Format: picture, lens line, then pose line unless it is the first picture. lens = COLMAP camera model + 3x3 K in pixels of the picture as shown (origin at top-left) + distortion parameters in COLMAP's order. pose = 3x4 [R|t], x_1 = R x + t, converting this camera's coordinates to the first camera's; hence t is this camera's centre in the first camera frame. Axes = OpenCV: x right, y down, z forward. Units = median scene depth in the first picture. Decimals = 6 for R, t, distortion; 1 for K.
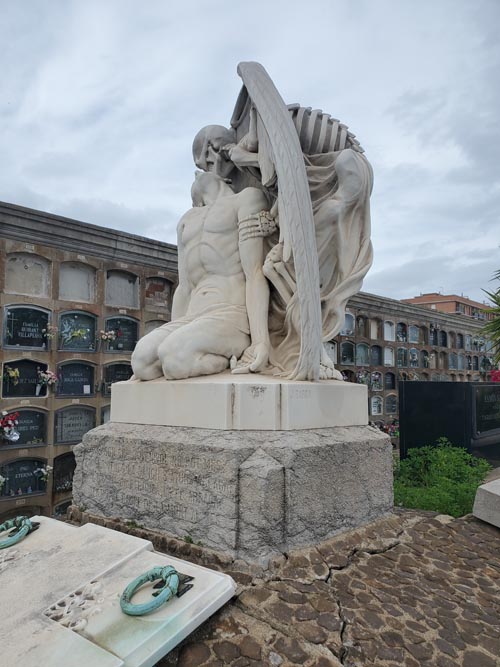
lens RADIAL K [[559.6, 0, 237.1], [0, 559.6, 349.2], [0, 0, 1]] dist [0.053430, -0.029179]
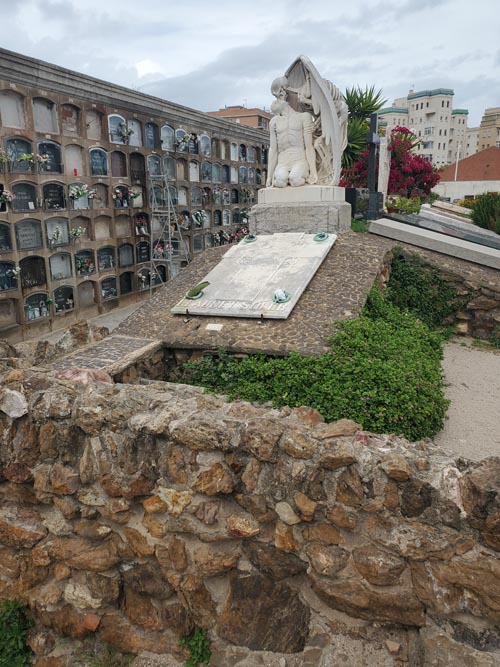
lens RADIAL K [[559.6, 0, 247.4], [0, 559.6, 355.3], [0, 0, 1]] dist [0.053430, -0.029179]
pose [[0.936016, -0.117380, 0.331807, -0.274091], [0.005456, 0.947473, 0.319789, -0.010618], [-0.351915, -0.297517, 0.887491, -0.355615]]
